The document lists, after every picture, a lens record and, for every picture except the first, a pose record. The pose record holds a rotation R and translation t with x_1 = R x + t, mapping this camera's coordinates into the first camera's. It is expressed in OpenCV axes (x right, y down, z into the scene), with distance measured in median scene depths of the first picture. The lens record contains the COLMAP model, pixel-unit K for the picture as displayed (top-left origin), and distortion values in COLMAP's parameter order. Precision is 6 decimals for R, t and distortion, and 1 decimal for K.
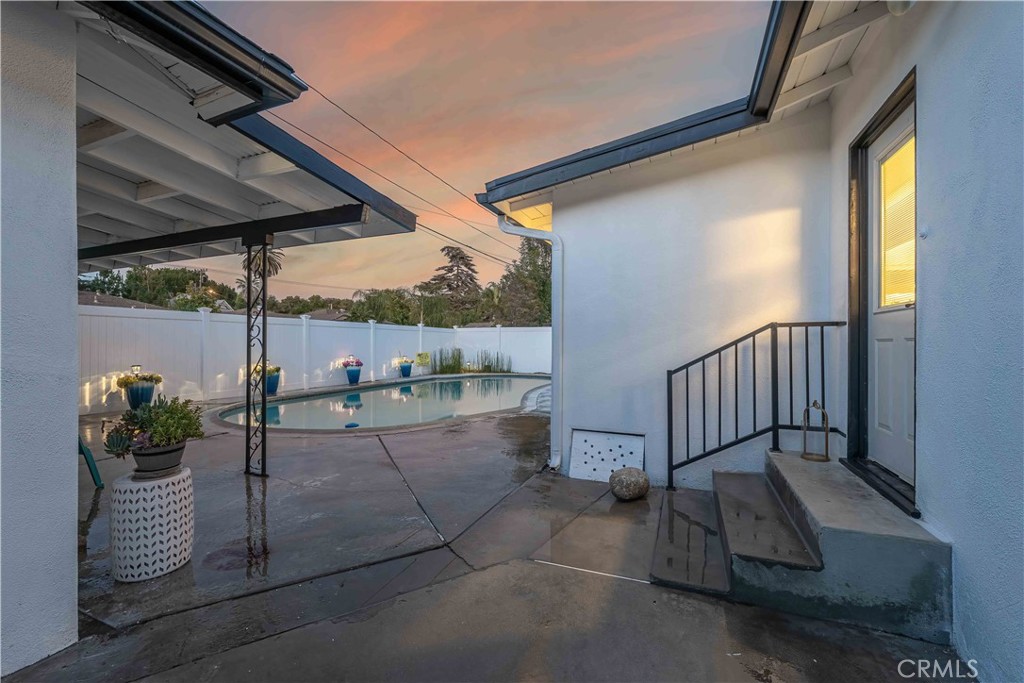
lens RADIAL K [[423.3, 0, 510.2], [0, 423.3, 343.2], [0, 0, 1]] dist [-0.001481, -0.000301]
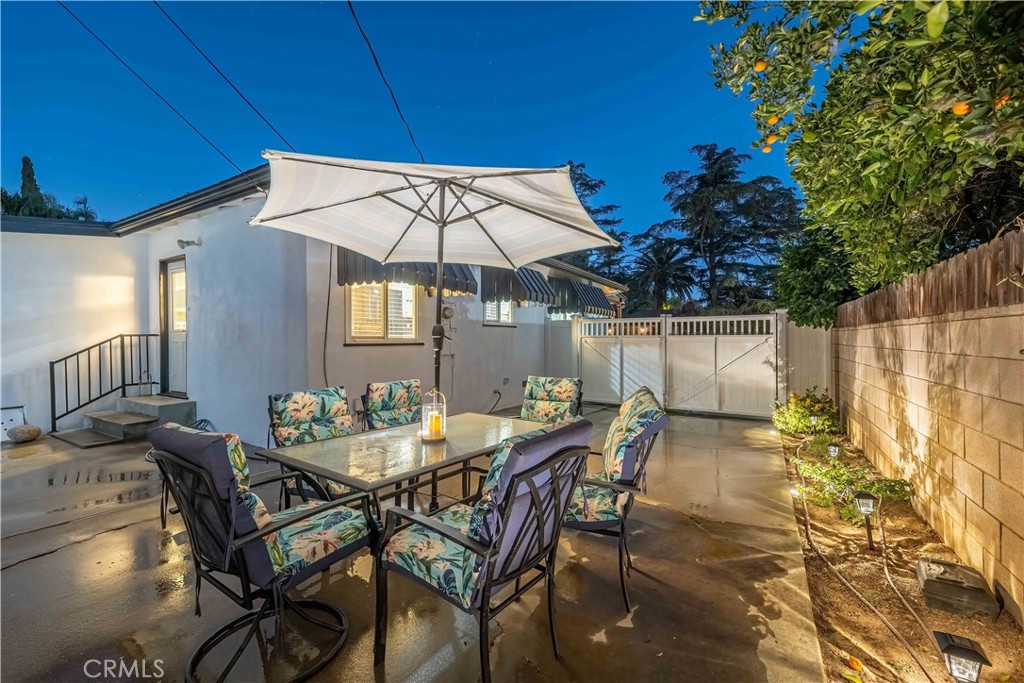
lens RADIAL K [[423.3, 0, 512.6], [0, 423.3, 341.0], [0, 0, 1]] dist [-0.001481, -0.000301]
pose [[0.154258, -0.011929, 0.987959, -0.811103], [0.005034, 0.999924, 0.011287, -0.021705], [-0.988018, 0.003232, 0.154306, -0.864874]]
